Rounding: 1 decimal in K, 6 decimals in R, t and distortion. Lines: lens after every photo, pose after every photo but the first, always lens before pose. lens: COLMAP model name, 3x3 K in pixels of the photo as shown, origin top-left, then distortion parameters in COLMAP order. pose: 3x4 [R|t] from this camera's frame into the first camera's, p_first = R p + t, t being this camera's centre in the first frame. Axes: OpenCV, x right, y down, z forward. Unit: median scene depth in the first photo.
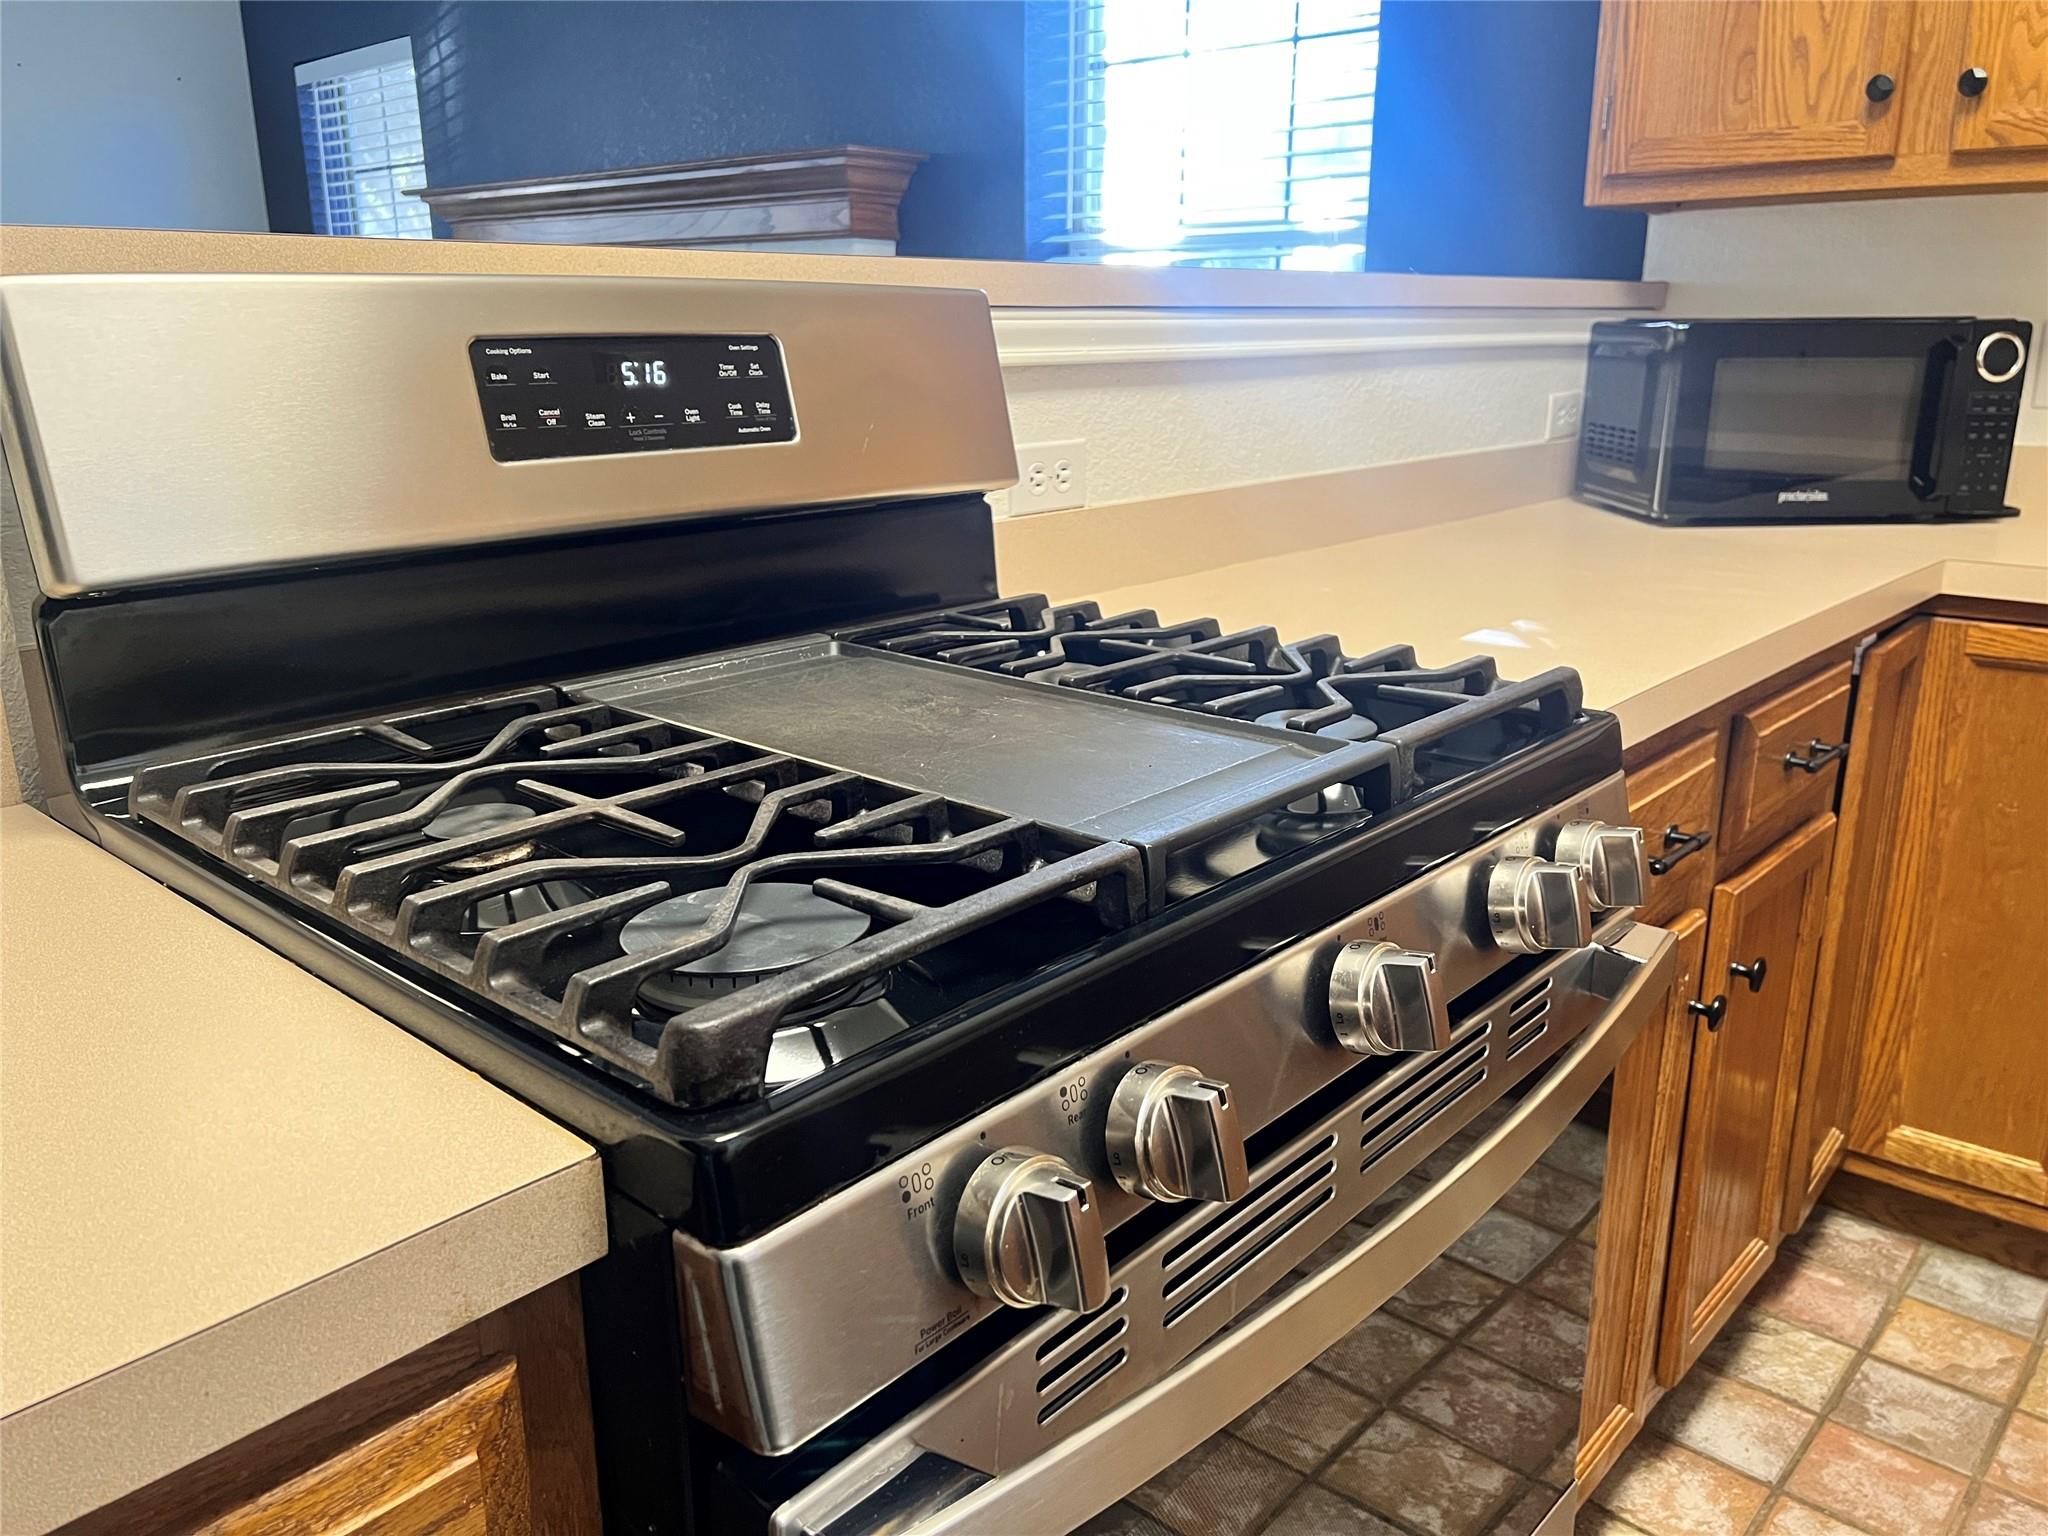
lens RADIAL K [[1522.0, 0, 1016.0], [0, 1522.0, 738.6], [0, 0, 1]] dist [0.014672, -0.010419]
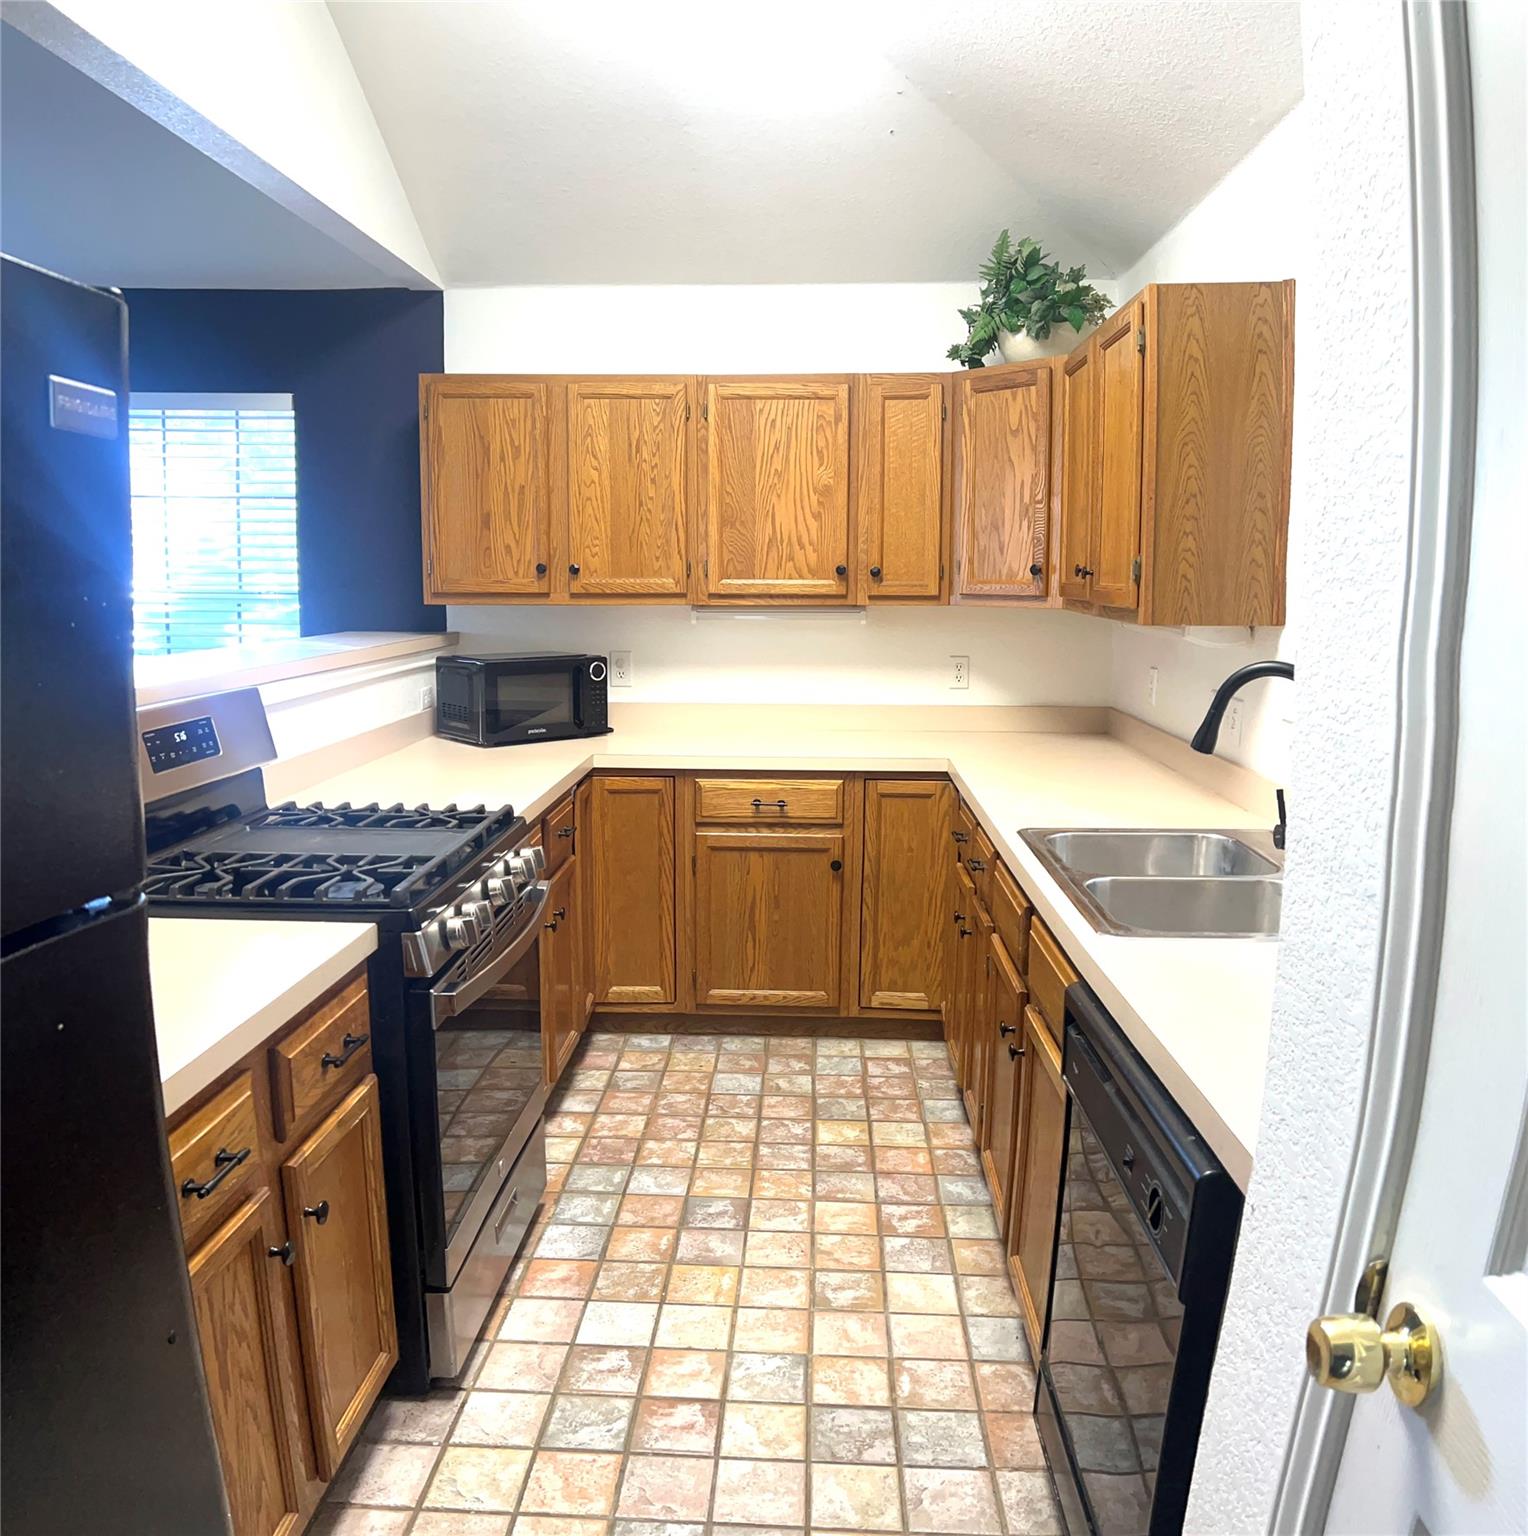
lens RADIAL K [[1312.8, 0, 759.0], [0, 1312.8, 766.5], [0, 0, 1]] dist [-0.016160, -0.002990]
pose [[0.770165, -0.093337, 0.630979, -0.542912], [0.160017, 0.985873, -0.049480, 0.054017], [-0.617447, 0.139075, 0.774220, -0.832925]]
